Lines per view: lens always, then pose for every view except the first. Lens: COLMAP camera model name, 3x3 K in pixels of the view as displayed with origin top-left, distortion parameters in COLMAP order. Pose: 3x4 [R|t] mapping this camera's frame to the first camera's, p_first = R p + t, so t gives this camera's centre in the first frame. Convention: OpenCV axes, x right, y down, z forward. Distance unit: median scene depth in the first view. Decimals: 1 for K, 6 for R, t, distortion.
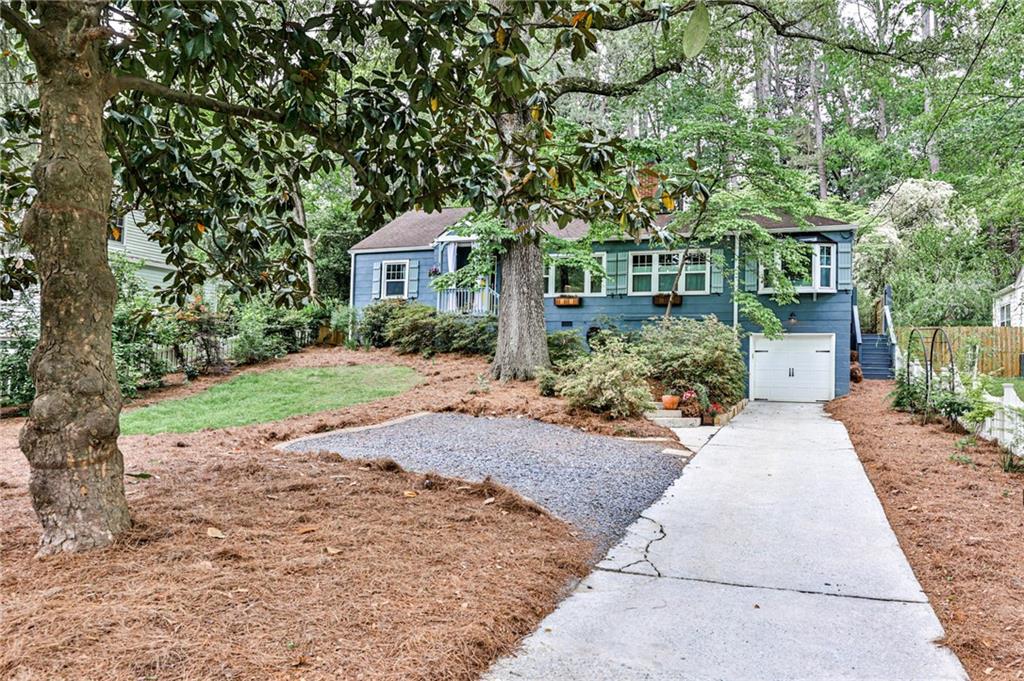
lens RADIAL K [[704.5, 0, 512.7], [0, 704.5, 340.9], [0, 0, 1]] dist [-0.004589, -0.000442]
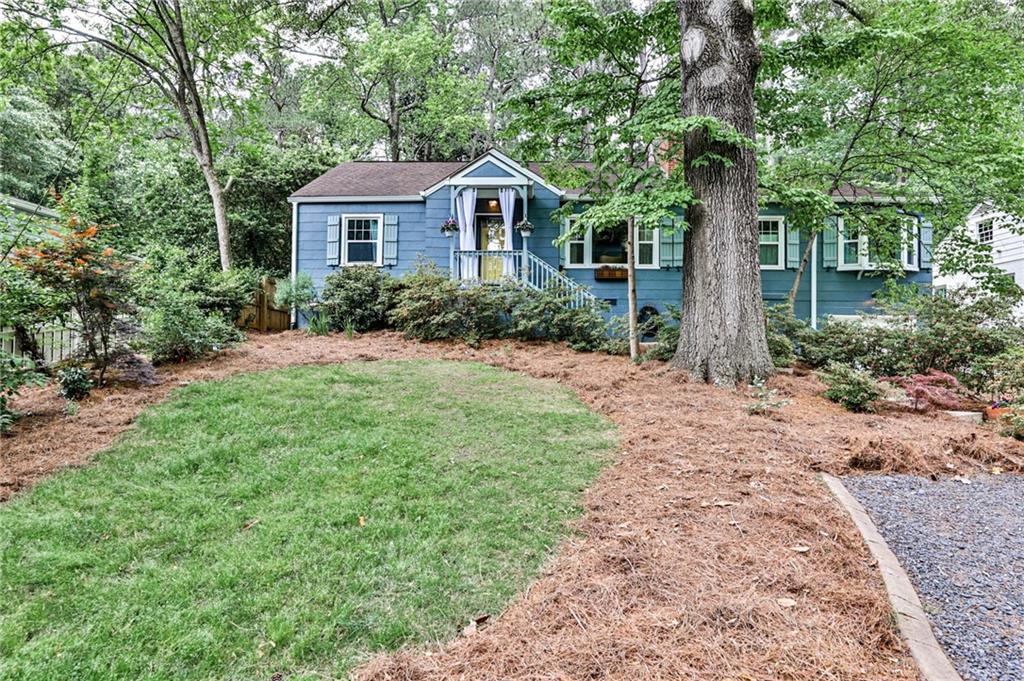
lens RADIAL K [[570.5, 0, 511.3], [0, 570.5, 341.5], [0, 0, 1]] dist [-0.015910, -0.000014]
pose [[0.944604, -0.005306, 0.328168, -0.239584], [-0.001819, 0.999769, 0.021399, 0.006273], [-0.328206, -0.020811, 0.944377, 0.428720]]
